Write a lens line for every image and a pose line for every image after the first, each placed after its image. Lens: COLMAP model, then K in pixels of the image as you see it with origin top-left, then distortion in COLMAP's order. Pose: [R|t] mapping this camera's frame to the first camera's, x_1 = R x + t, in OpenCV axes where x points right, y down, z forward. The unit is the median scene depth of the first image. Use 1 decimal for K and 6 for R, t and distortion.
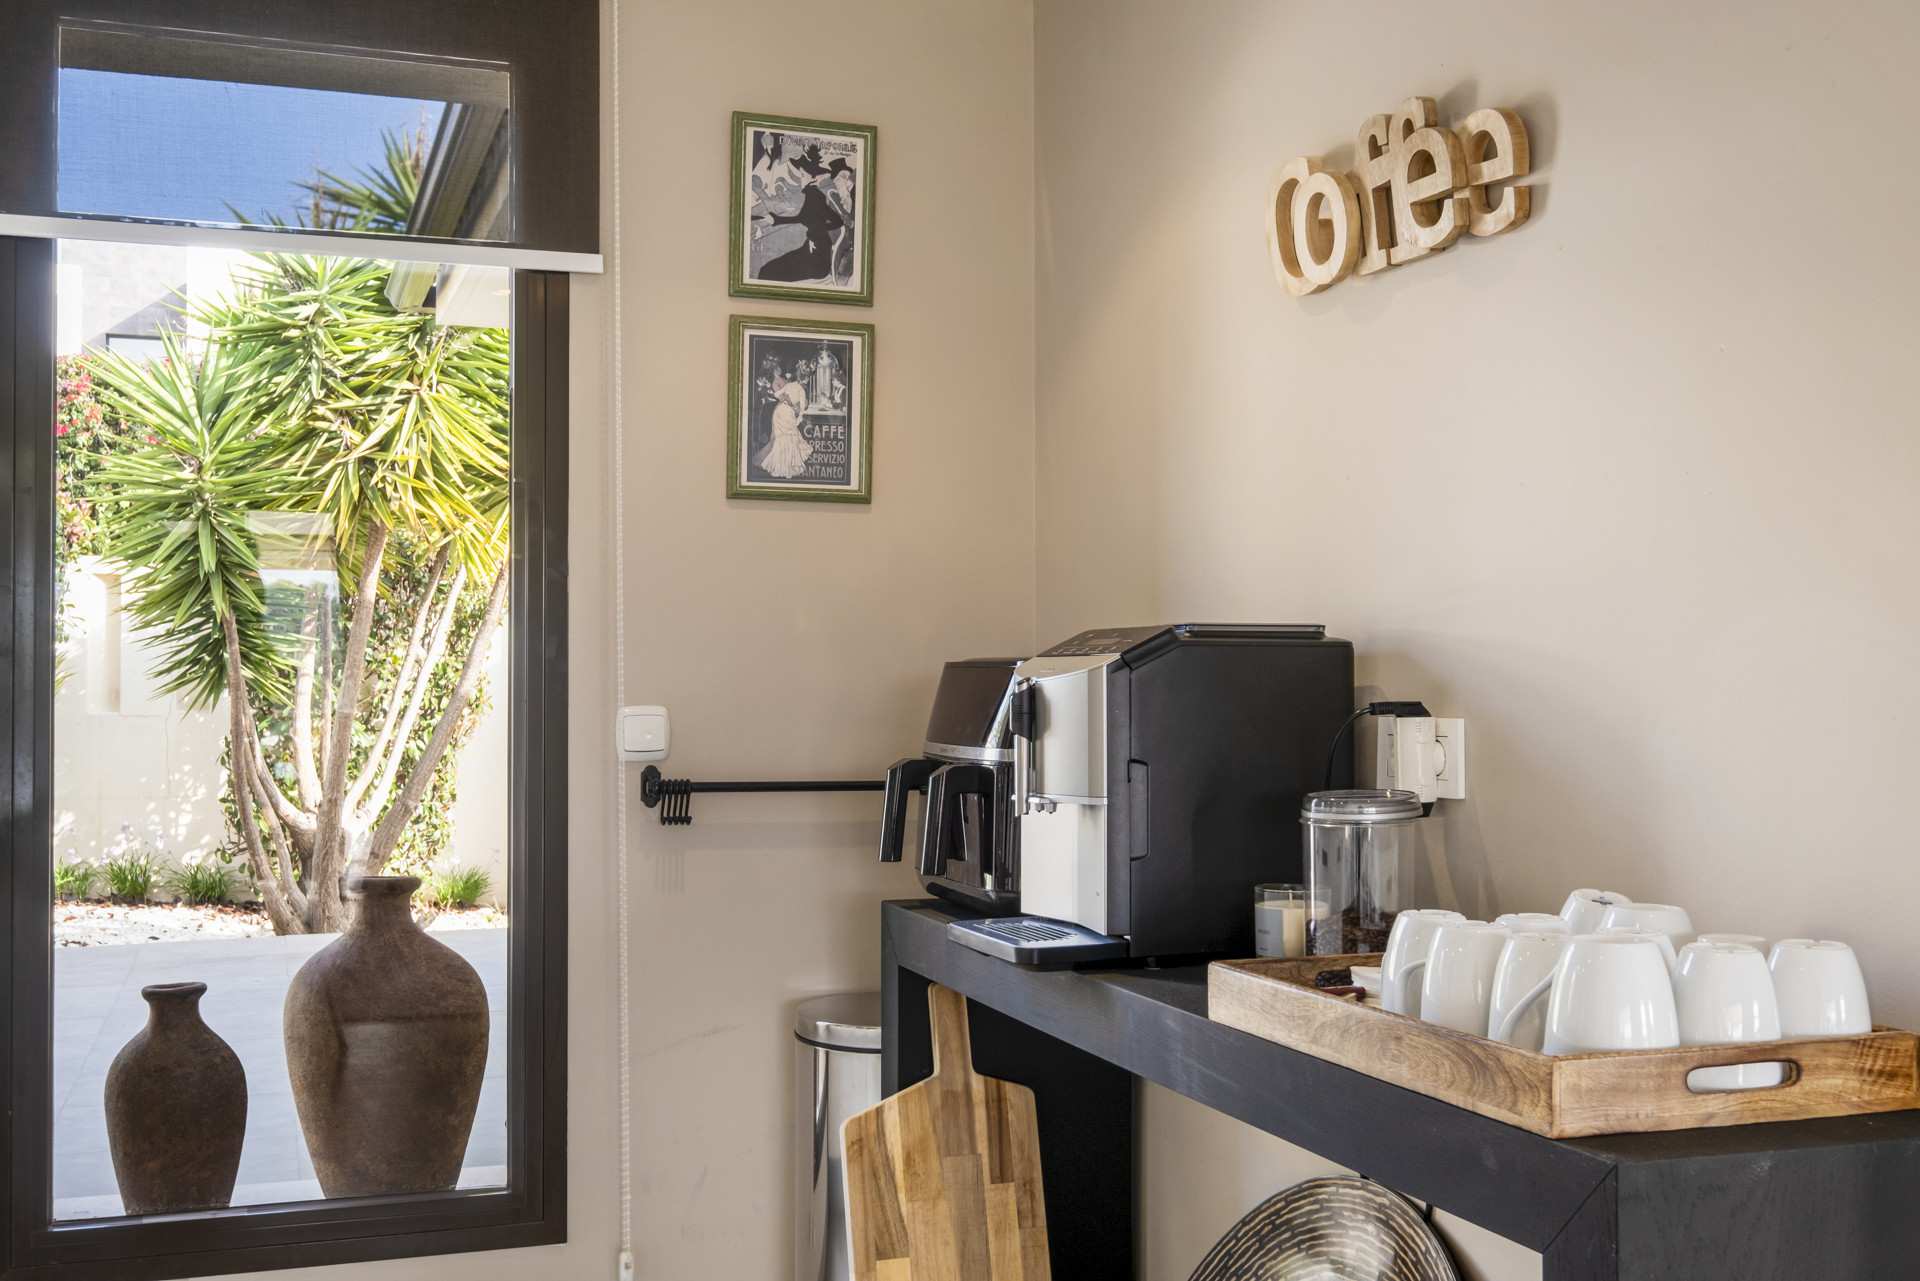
lens RADIAL K [[1954.6, 0, 954.2], [0, 1954.6, 653.1], [0, 0, 1]] dist [-0.002279, -0.006218]
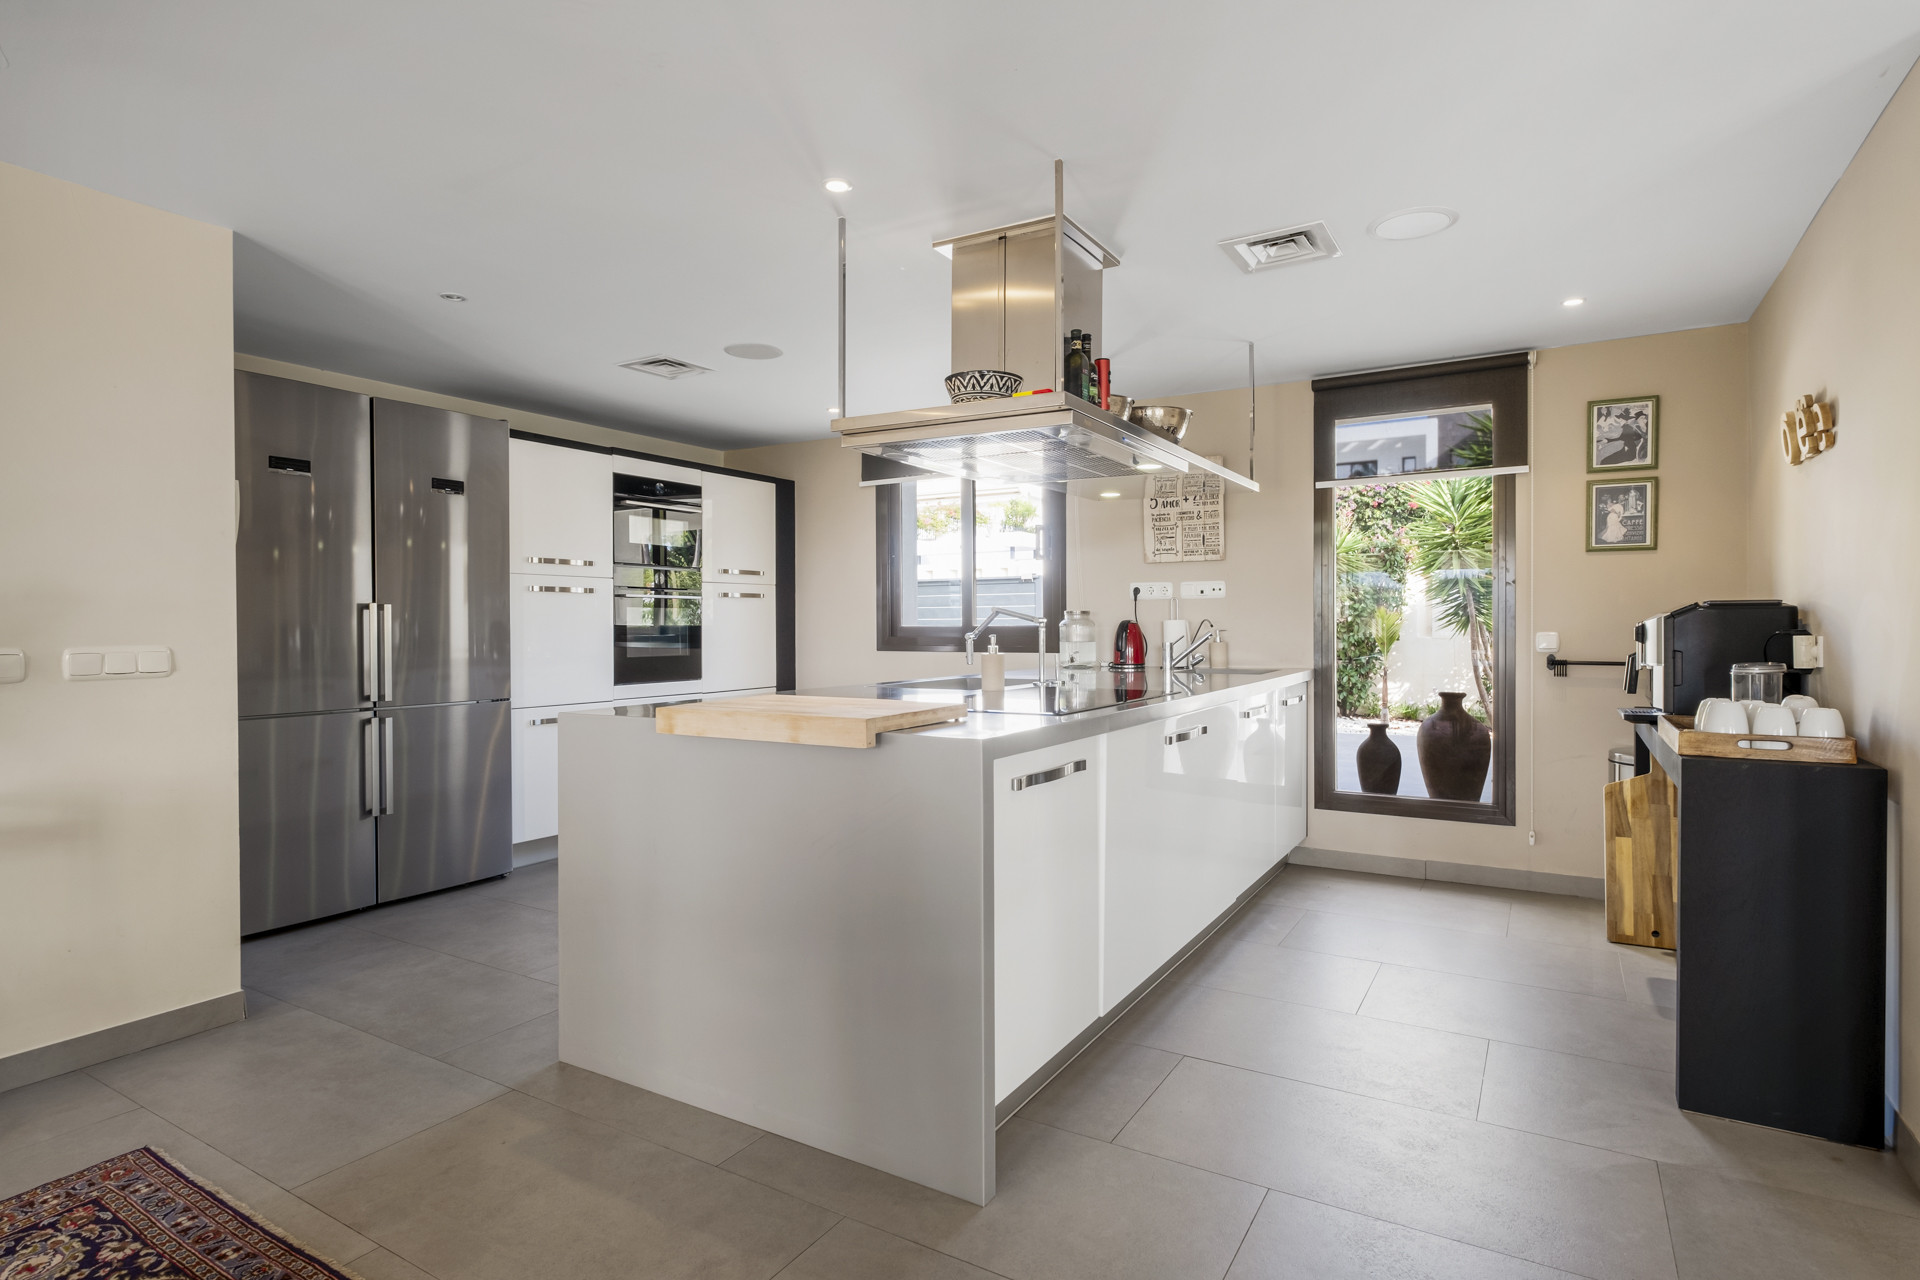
lens RADIAL K [[1022.0, 0, 960.0], [0, 1022.0, 640.0], [0, 0, 1]] dist [0.043419, 0.000028]
pose [[0.643914, 0.008183, -0.765054, 0.403276], [0.015610, 0.999594, 0.023831, -0.008336], [0.764939, -0.027288, 0.643525, -0.521855]]
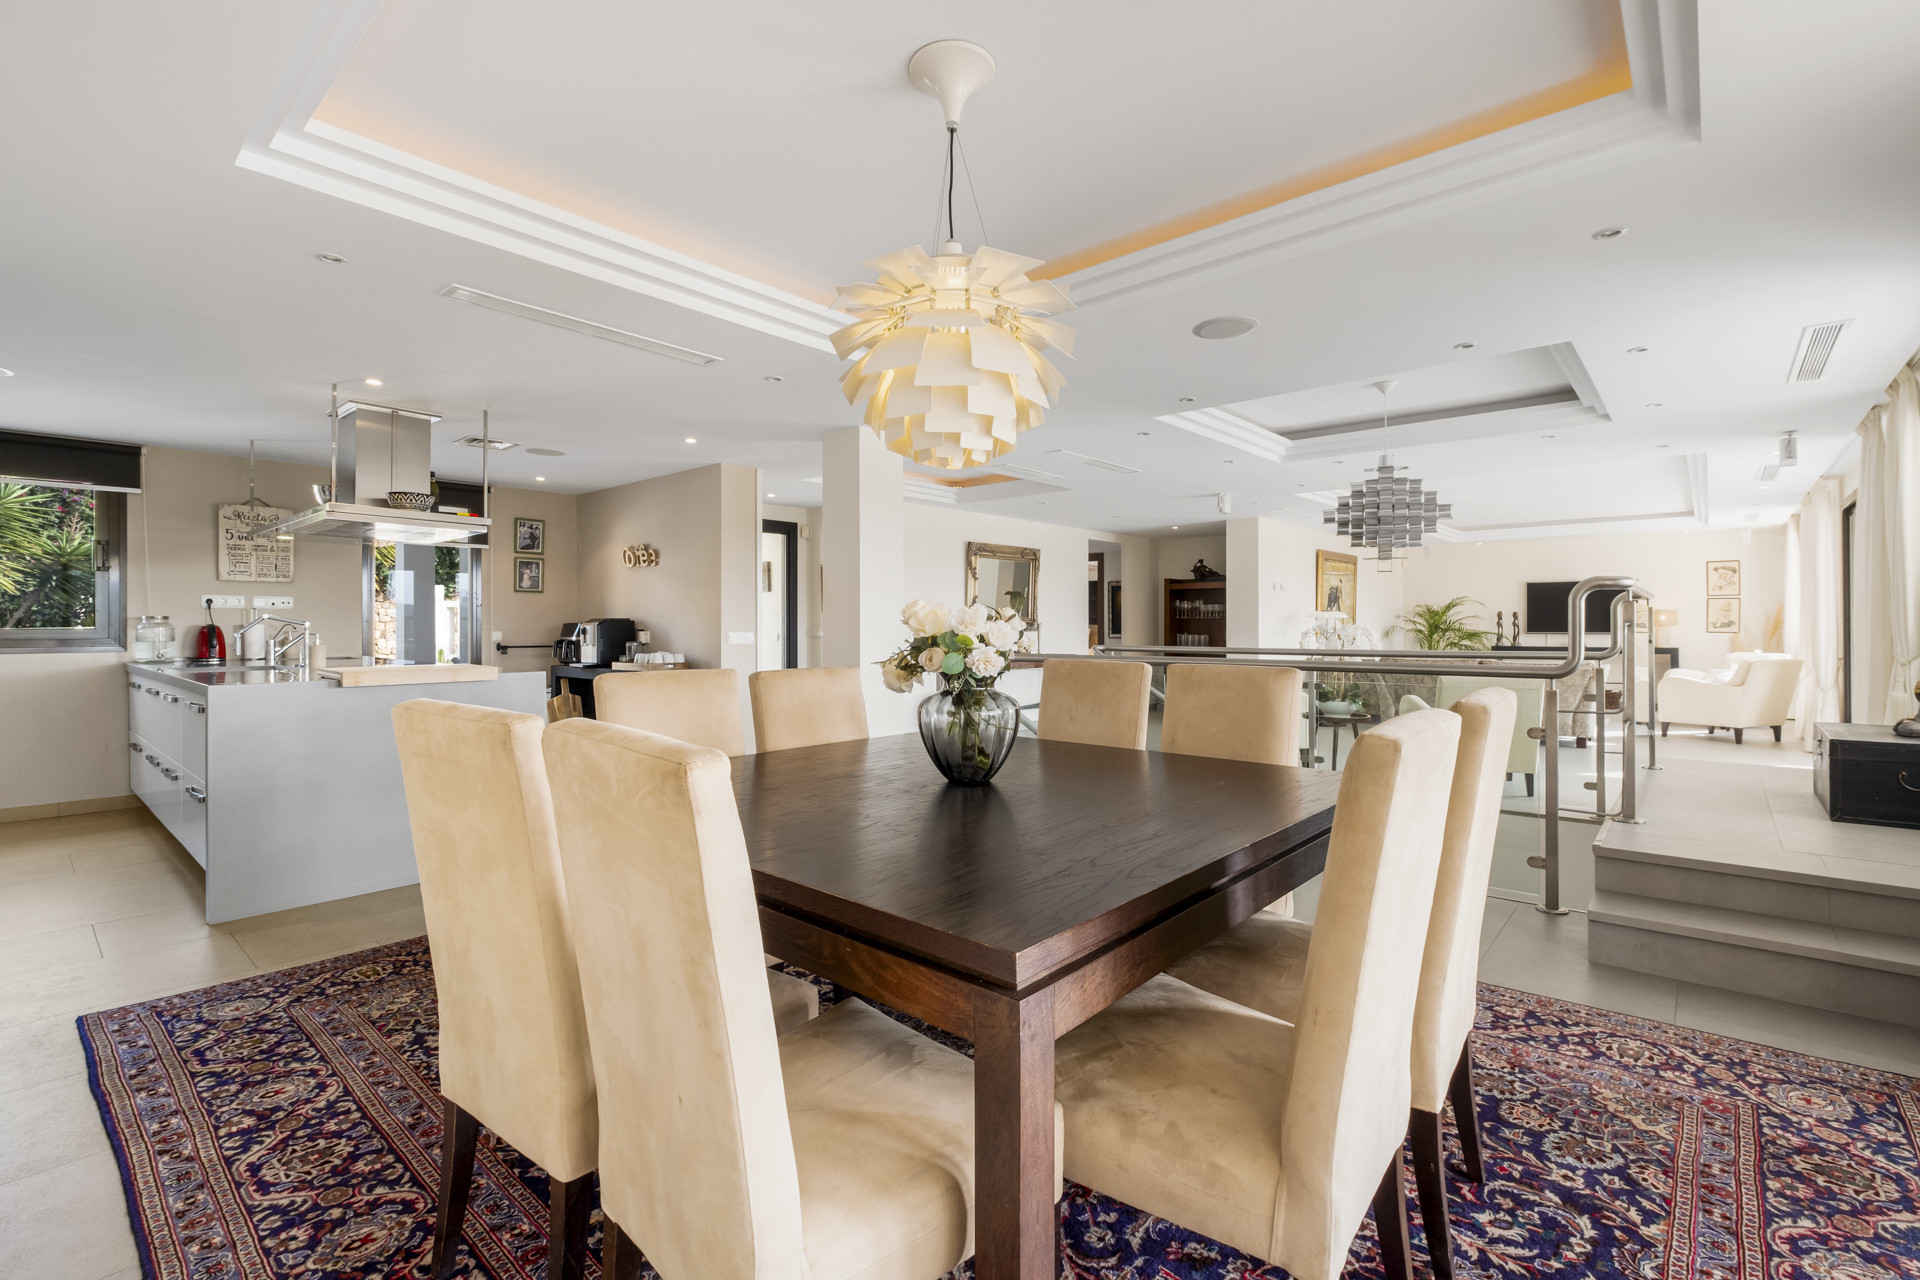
lens RADIAL K [[864.0, 0, 957.7], [0, 864.0, 628.7], [0, 0, 1]] dist [-0.011749, 0.000024]
pose [[0.873220, -0.004663, 0.487304, -0.202704], [-0.002394, 0.999901, 0.013858, -0.015301], [-0.487320, -0.013267, 0.873122, -1.583707]]
